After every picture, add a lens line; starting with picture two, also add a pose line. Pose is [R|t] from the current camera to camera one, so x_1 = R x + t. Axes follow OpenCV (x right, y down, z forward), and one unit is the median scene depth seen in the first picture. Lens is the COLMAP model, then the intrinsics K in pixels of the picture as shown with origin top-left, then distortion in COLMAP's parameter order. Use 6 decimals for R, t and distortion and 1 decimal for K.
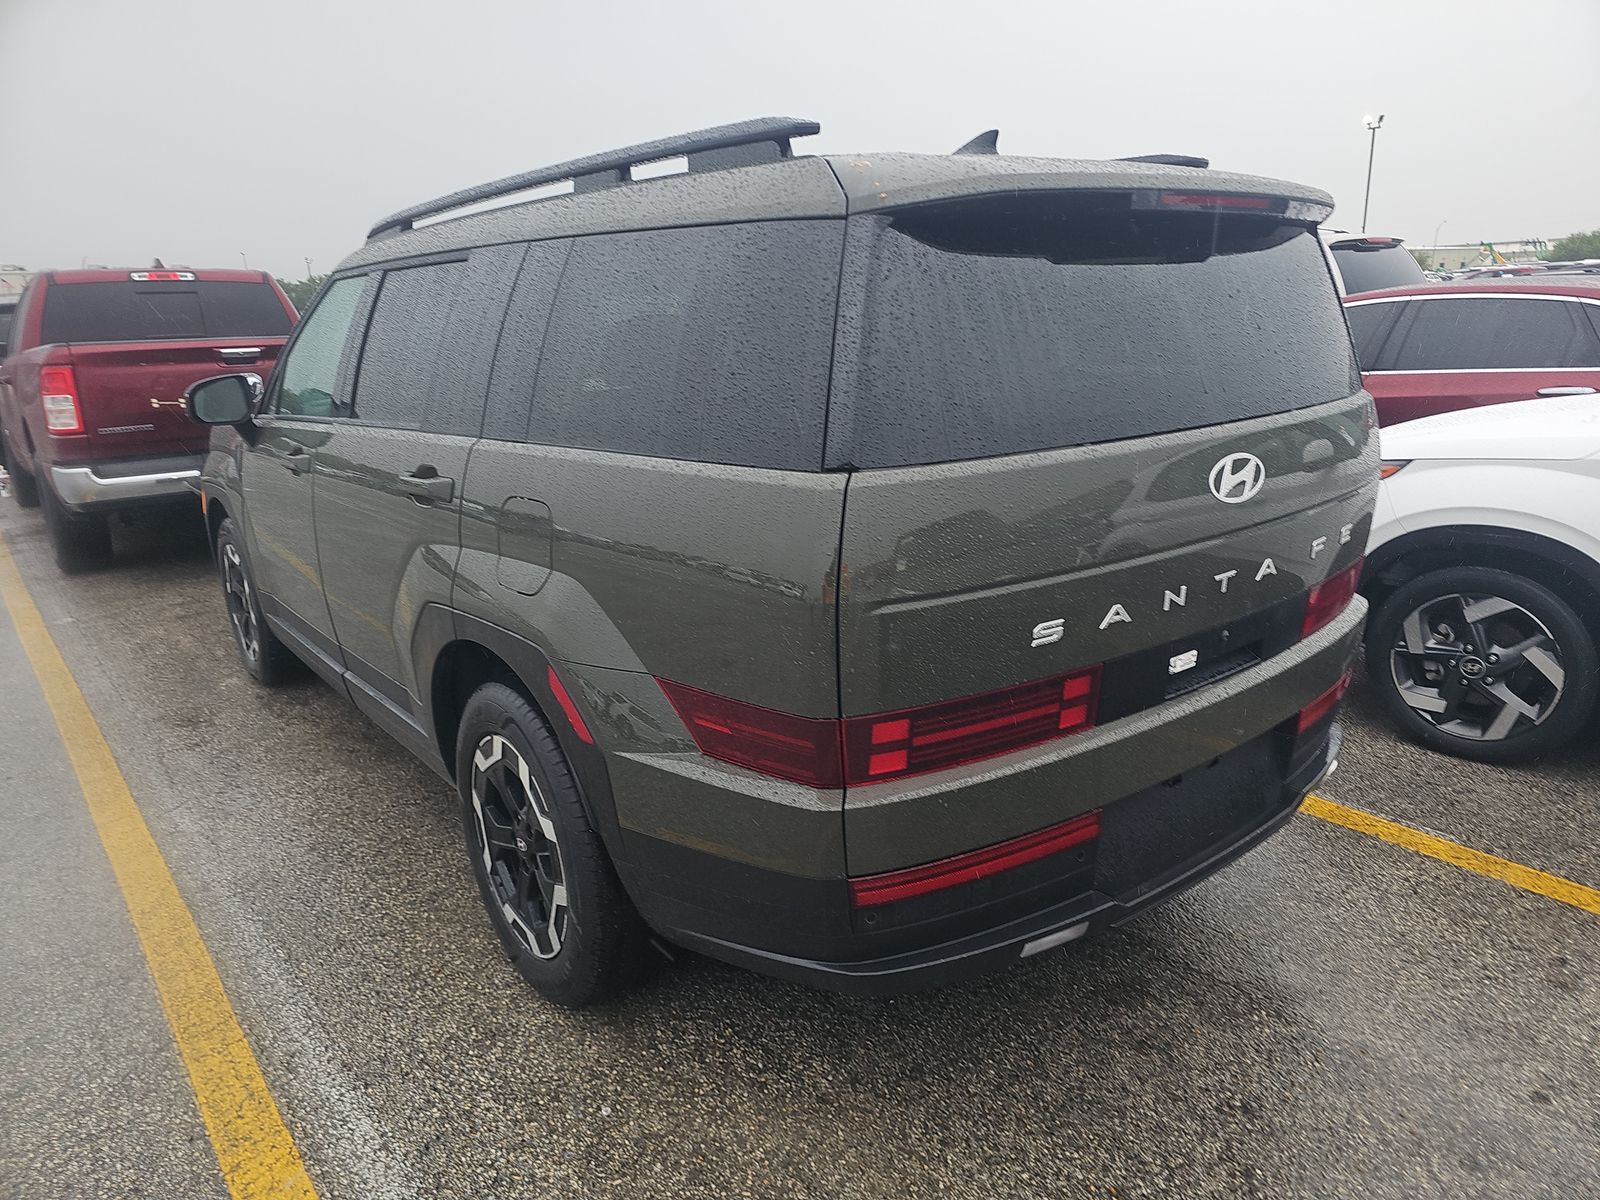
lens RADIAL K [[1065.0, 0, 823.7], [0, 1065.0, 610.9], [0, 0, 1]] dist [0.056792, -0.052724]
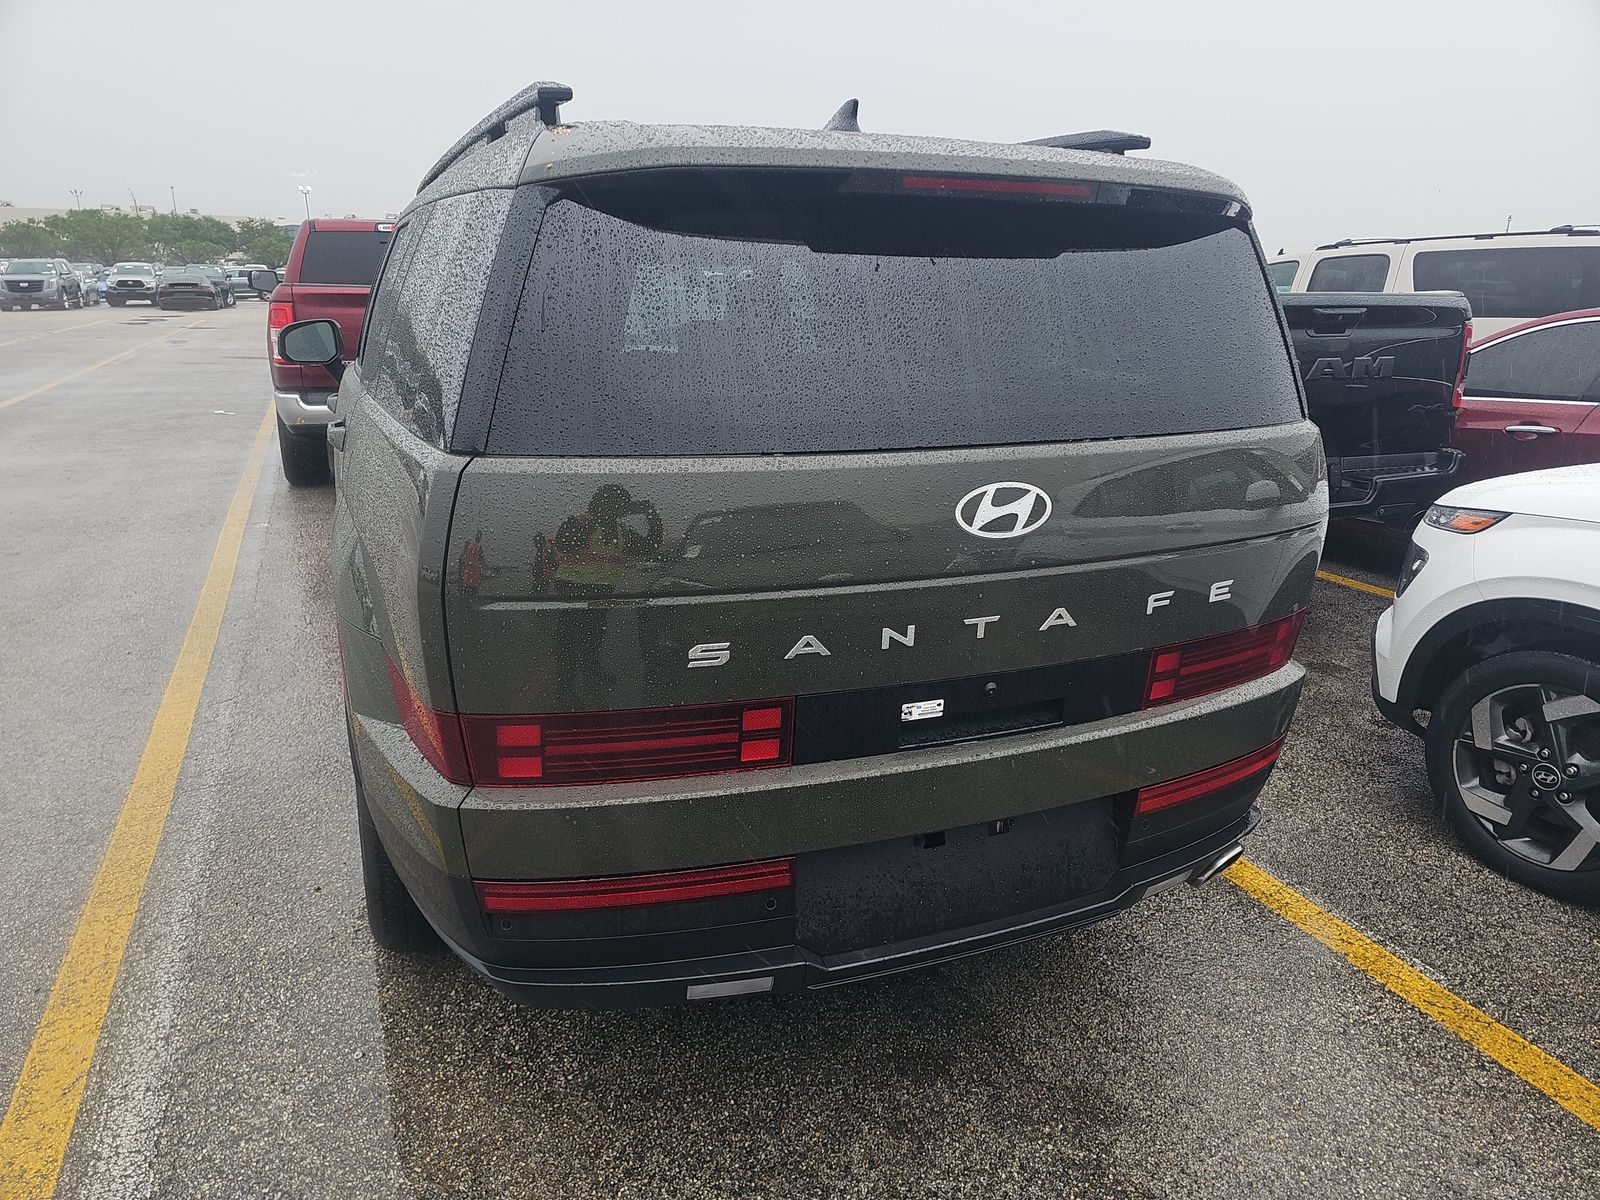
lens RADIAL K [[1065.0, 0, 808.6], [0, 1065.0, 599.3], [0, 0, 1]] dist [0.056792, -0.052724]
pose [[0.956904, 0.131215, -0.259071, 0.417471], [-0.128081, 0.991339, 0.029019, -0.051230], [0.260635, 0.005414, 0.965422, 0.115841]]
